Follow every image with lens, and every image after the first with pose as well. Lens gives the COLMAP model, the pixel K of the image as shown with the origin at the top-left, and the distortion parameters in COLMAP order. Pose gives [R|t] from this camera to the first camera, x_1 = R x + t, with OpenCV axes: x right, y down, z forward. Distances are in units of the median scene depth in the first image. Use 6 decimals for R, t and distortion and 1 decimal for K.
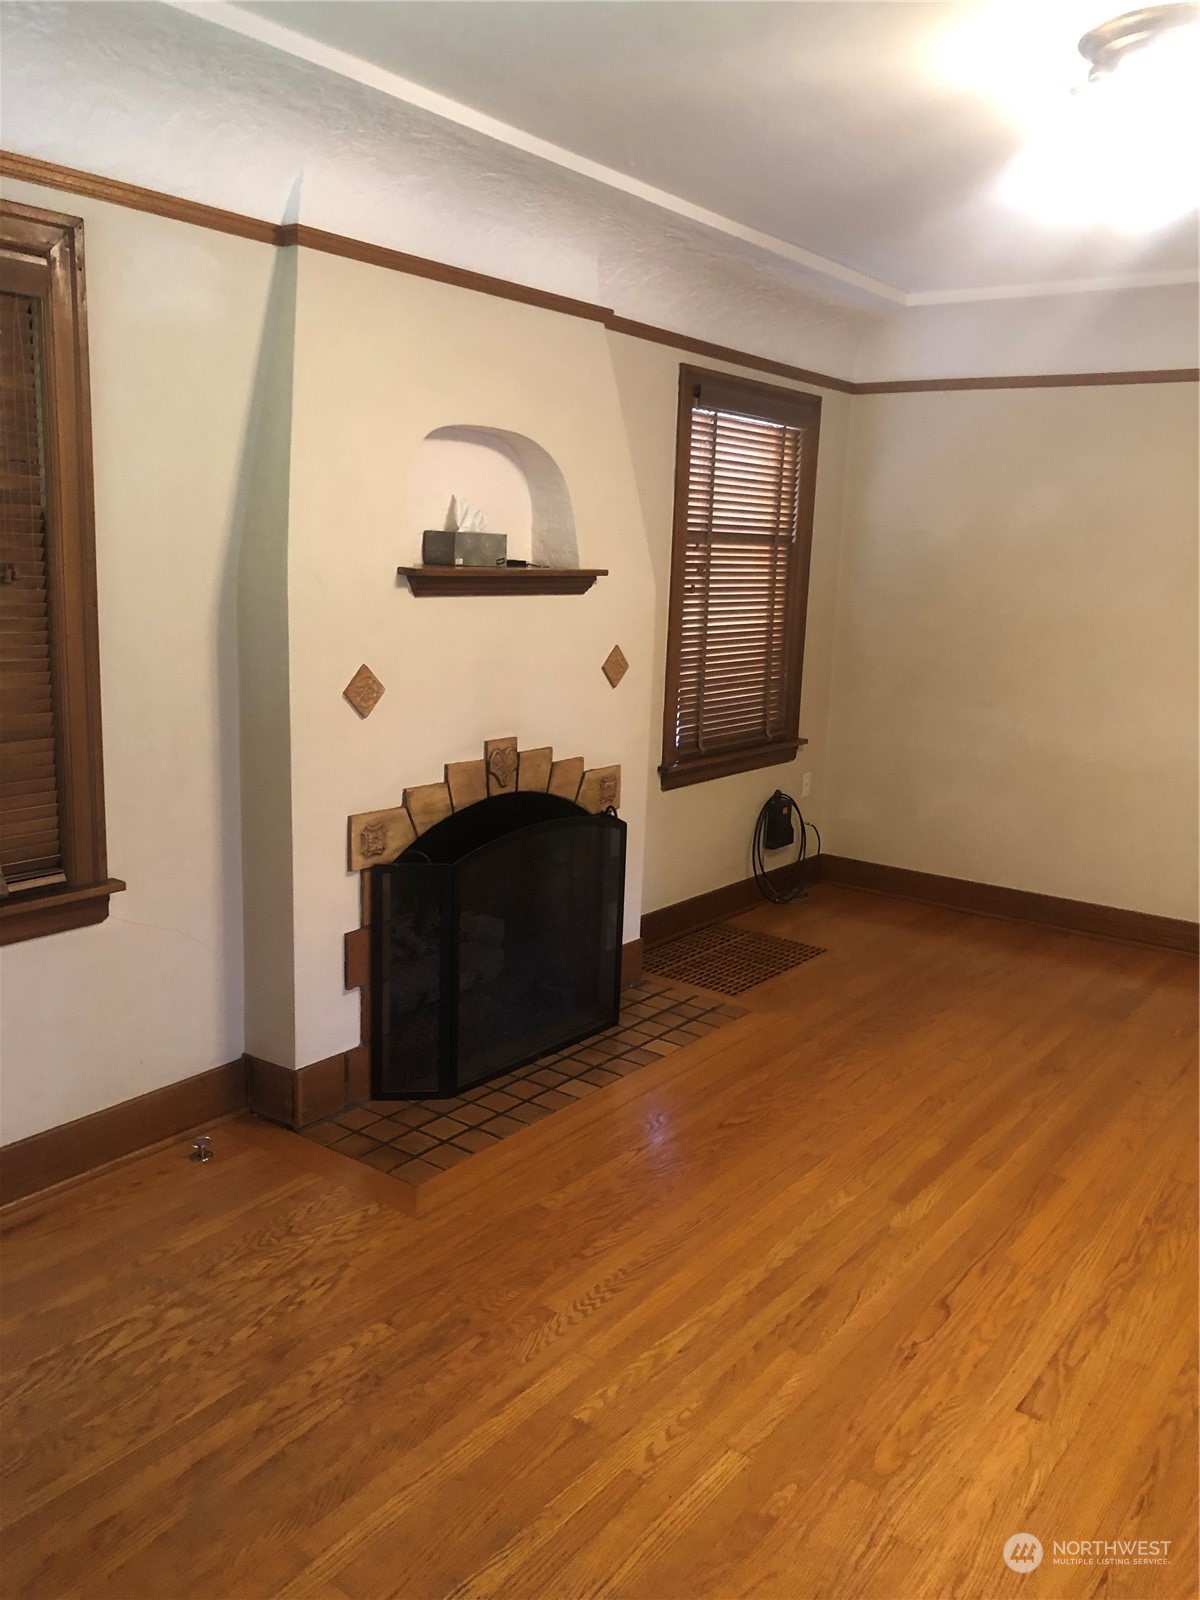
lens RADIAL K [[1312.3, 0, 600.0], [0, 1312.3, 800.0], [0, 0, 1]] dist [0.007975, -0.003367]
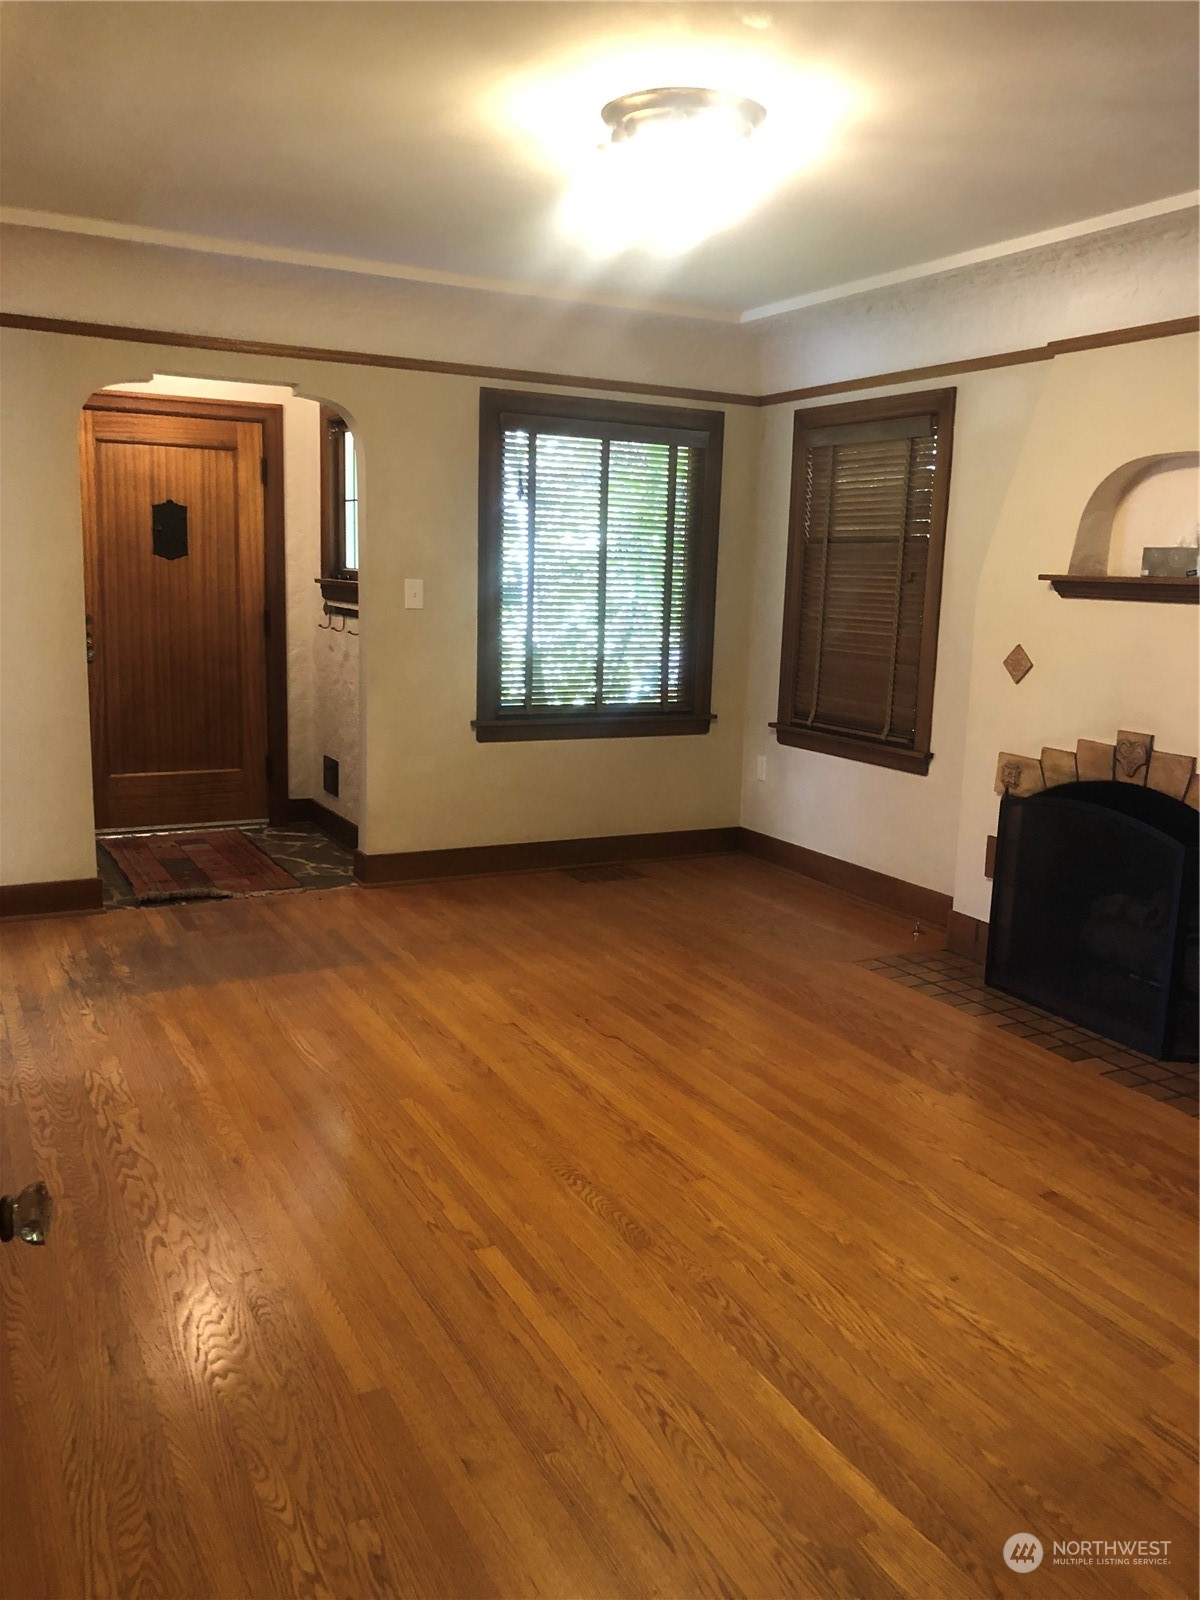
lens RADIAL K [[1312.3, 0, 600.0], [0, 1312.3, 800.0], [0, 0, 1]] dist [0.007975, -0.003367]
pose [[-0.447080, 0.111670, -0.887496, 1.193672], [-0.216661, 0.949113, 0.228567, -0.159028], [0.867858, 0.294474, -0.400135, 1.150570]]
